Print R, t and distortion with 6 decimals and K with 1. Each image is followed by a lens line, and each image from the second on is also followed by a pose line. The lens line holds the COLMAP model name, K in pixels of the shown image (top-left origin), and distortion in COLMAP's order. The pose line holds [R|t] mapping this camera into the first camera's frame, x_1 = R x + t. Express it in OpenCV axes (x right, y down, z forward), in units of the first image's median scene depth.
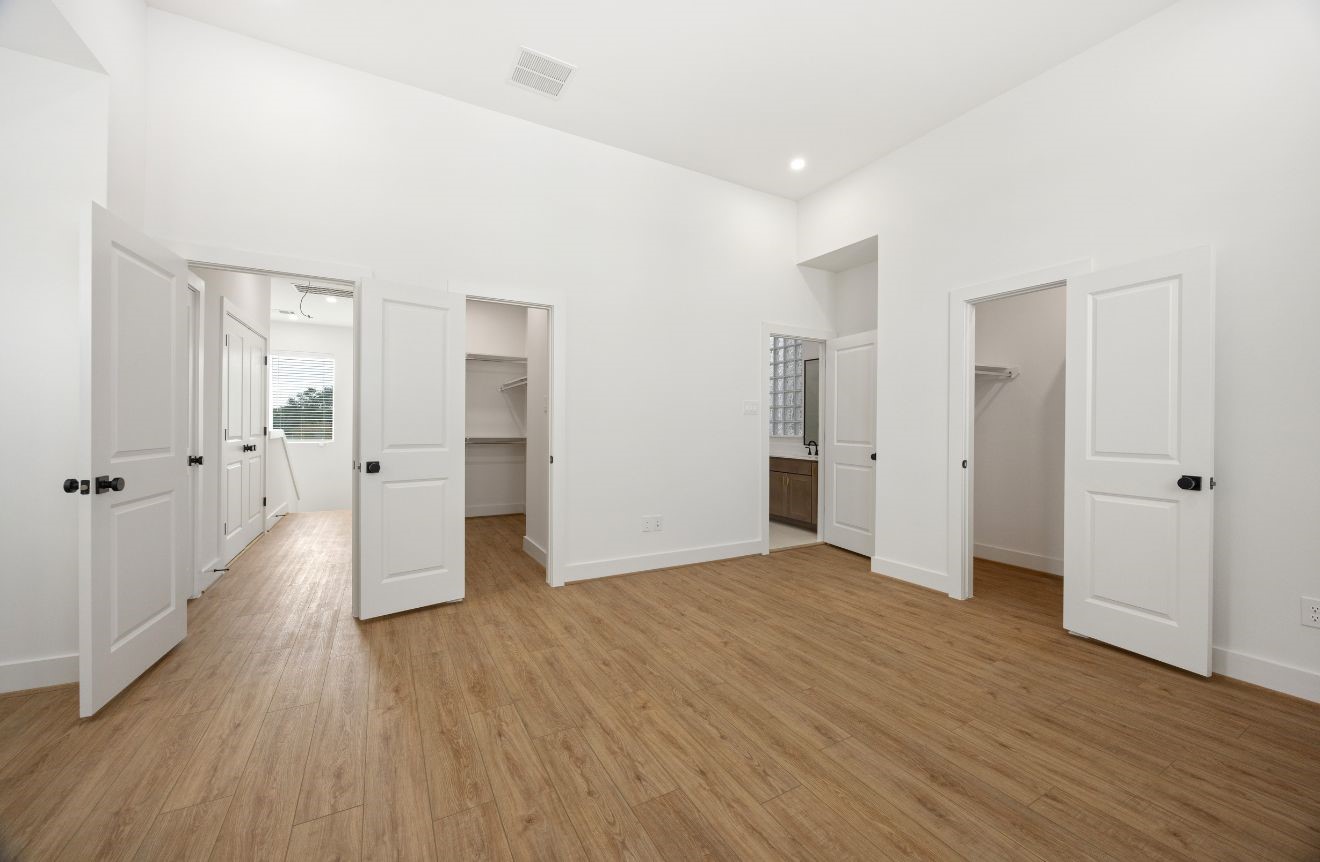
lens RADIAL K [[501.7, 0, 666.2], [0, 501.7, 426.6], [0, 0, 1]] dist [-0.003886, -0.000285]
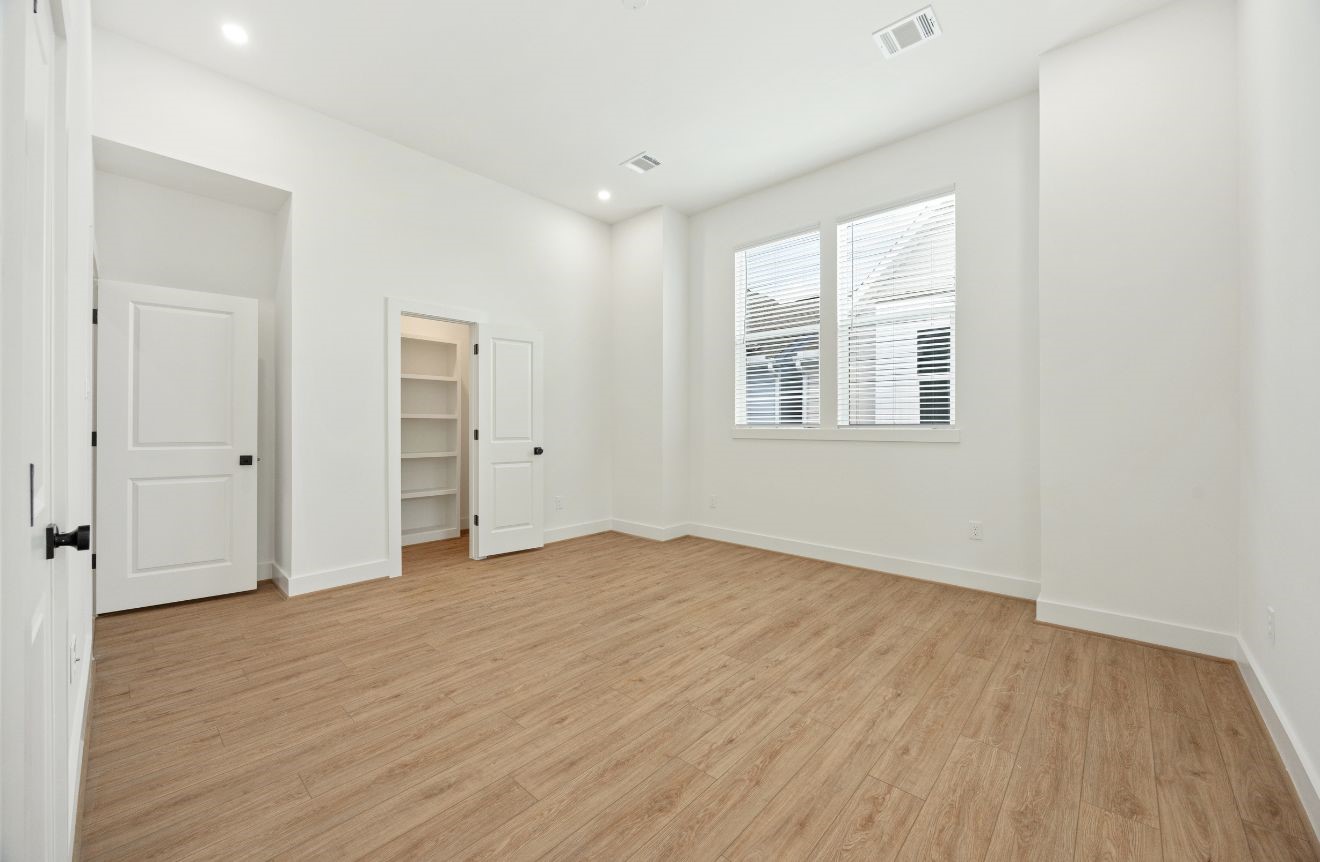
lens RADIAL K [[501.7, 0, 667.1], [0, 501.7, 426.8], [0, 0, 1]] dist [-0.003886, -0.000285]
pose [[-0.314063, -0.011490, 0.949333, -0.942742], [-0.002688, 0.999934, 0.011213, -0.004896], [-0.949398, 0.000970, -0.314073, 1.108488]]
